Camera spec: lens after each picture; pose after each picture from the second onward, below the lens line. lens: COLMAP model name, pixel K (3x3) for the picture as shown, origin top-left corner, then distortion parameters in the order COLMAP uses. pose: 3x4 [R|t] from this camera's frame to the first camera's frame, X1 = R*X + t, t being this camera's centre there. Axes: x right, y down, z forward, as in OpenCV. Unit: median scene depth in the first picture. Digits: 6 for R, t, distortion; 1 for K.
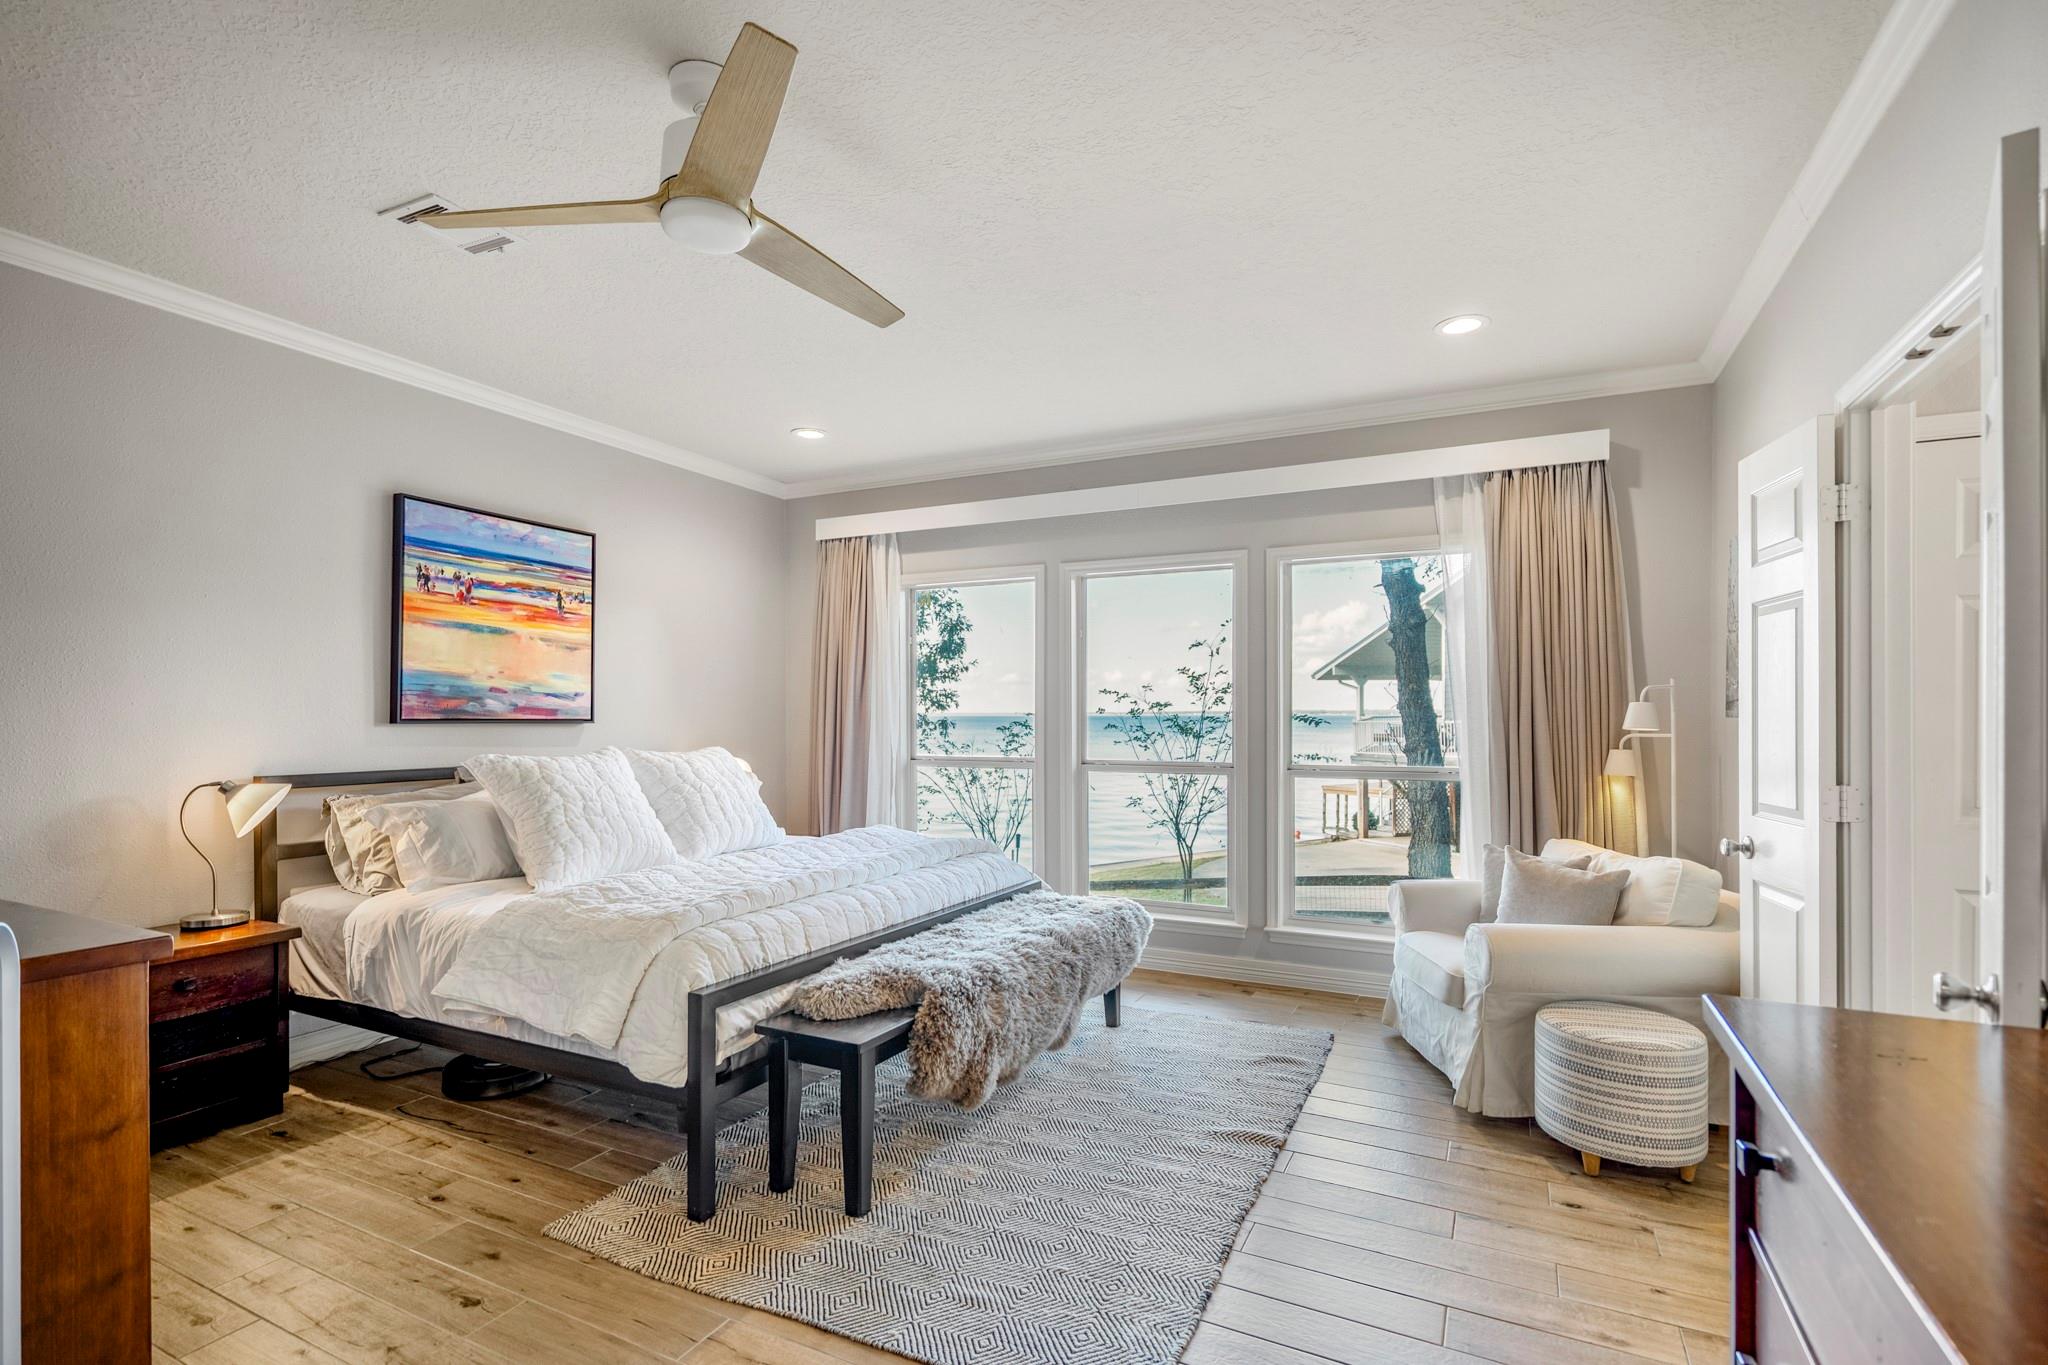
lens RADIAL K [[945.6, 0, 1023.9], [0, 945.6, 701.9], [0, 0, 1]] dist [0.002455, 0.000070]
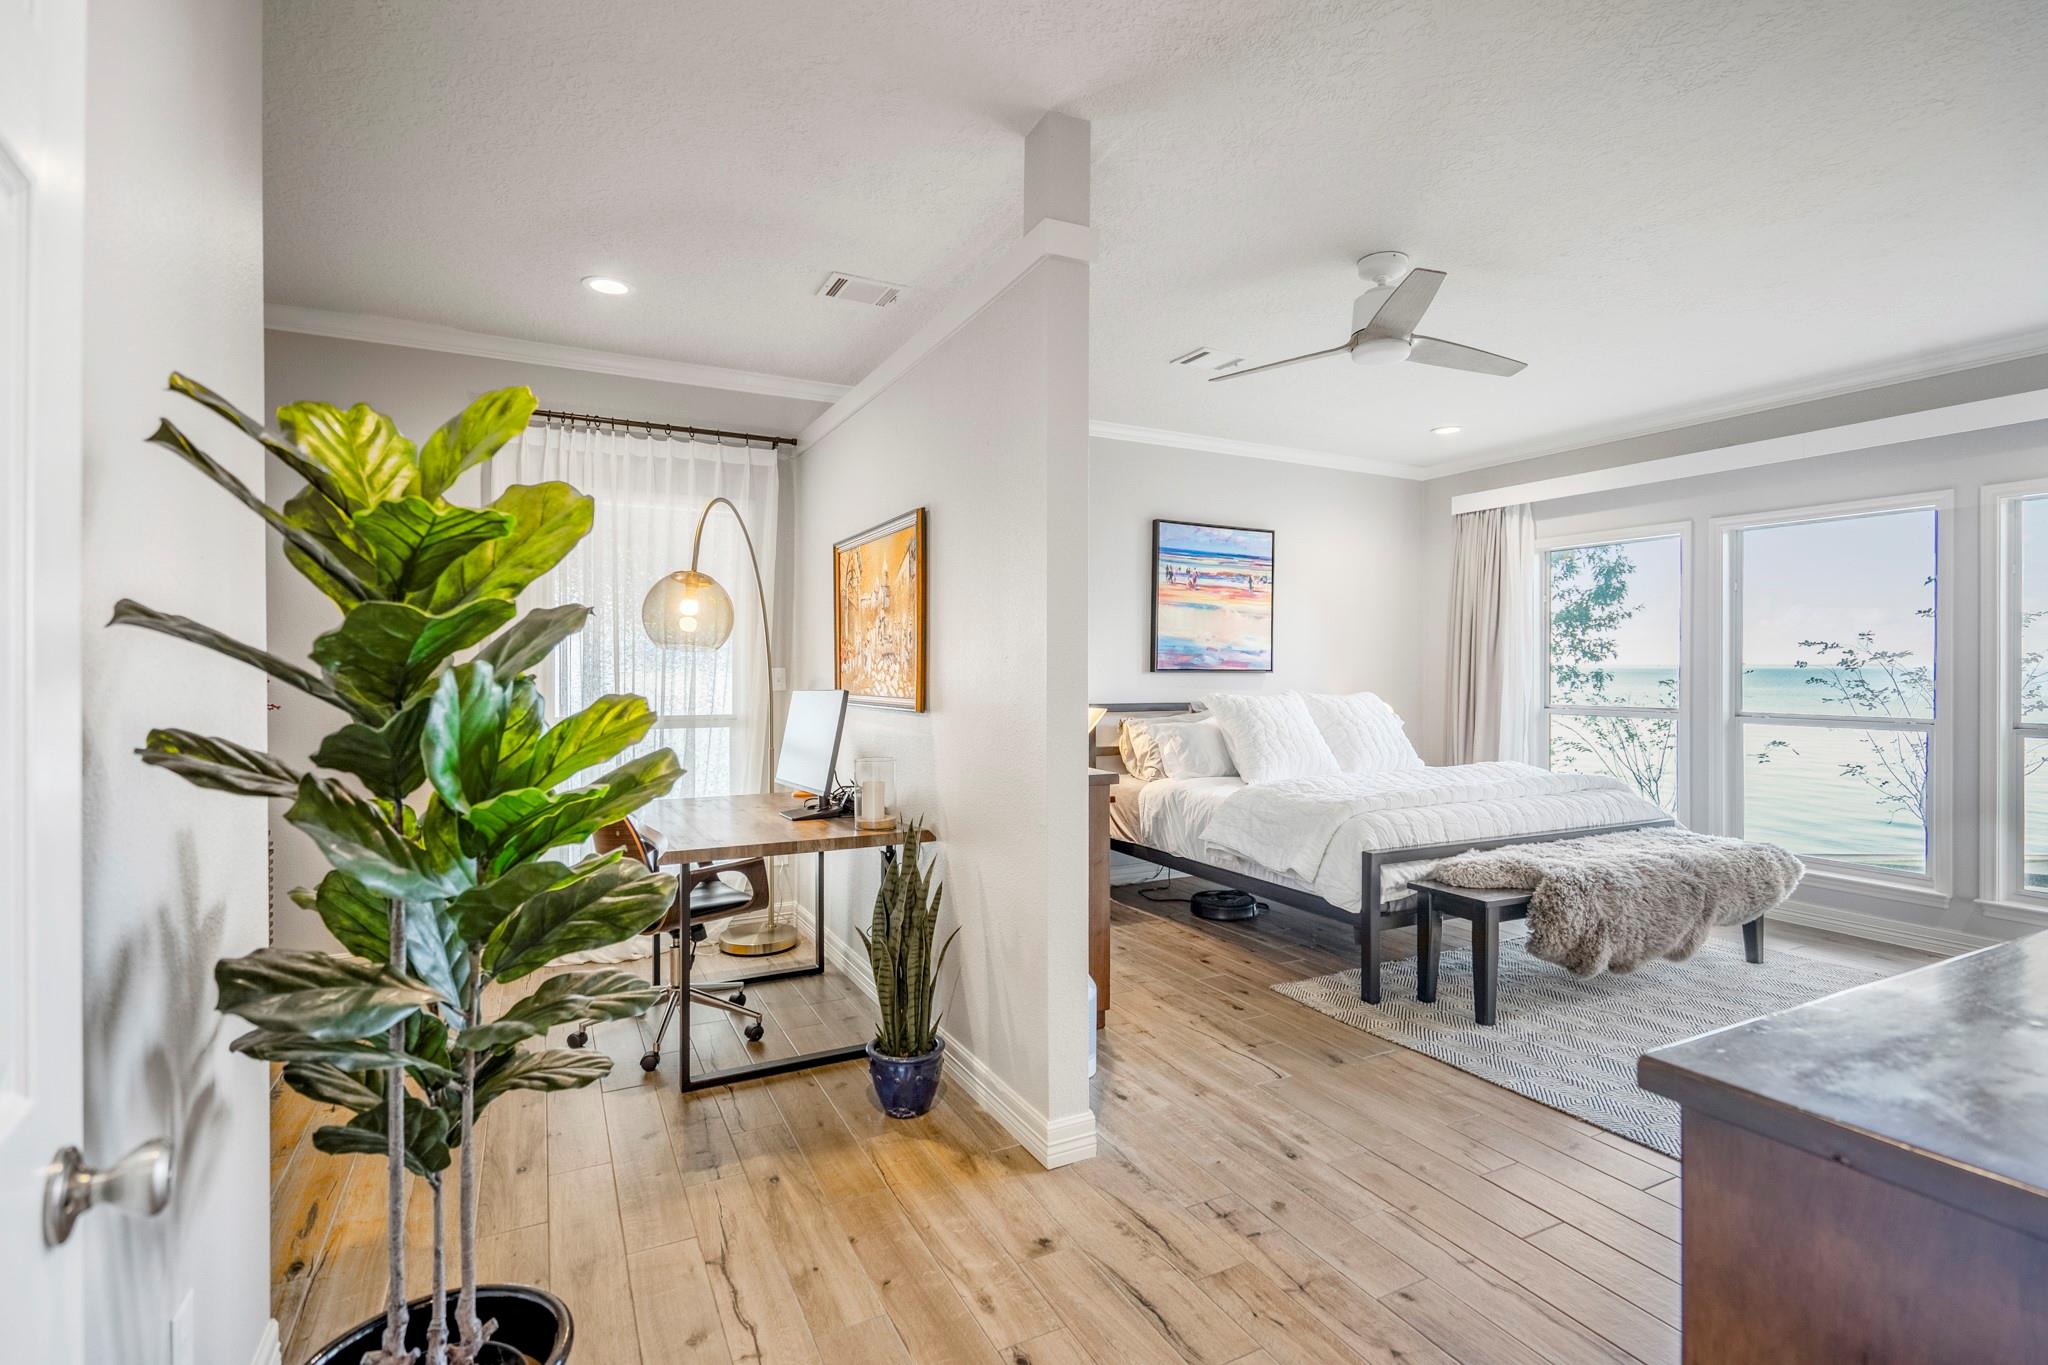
lens RADIAL K [[945.6, 0, 1022.5], [0, 945.6, 678.7], [0, 0, 1]] dist [0.002455, 0.000070]
pose [[0.803057, 0.009393, -0.595829, 0.076965], [0.006860, 0.999664, 0.025004, -0.006624], [0.595863, -0.024167, 0.802722, -0.383242]]
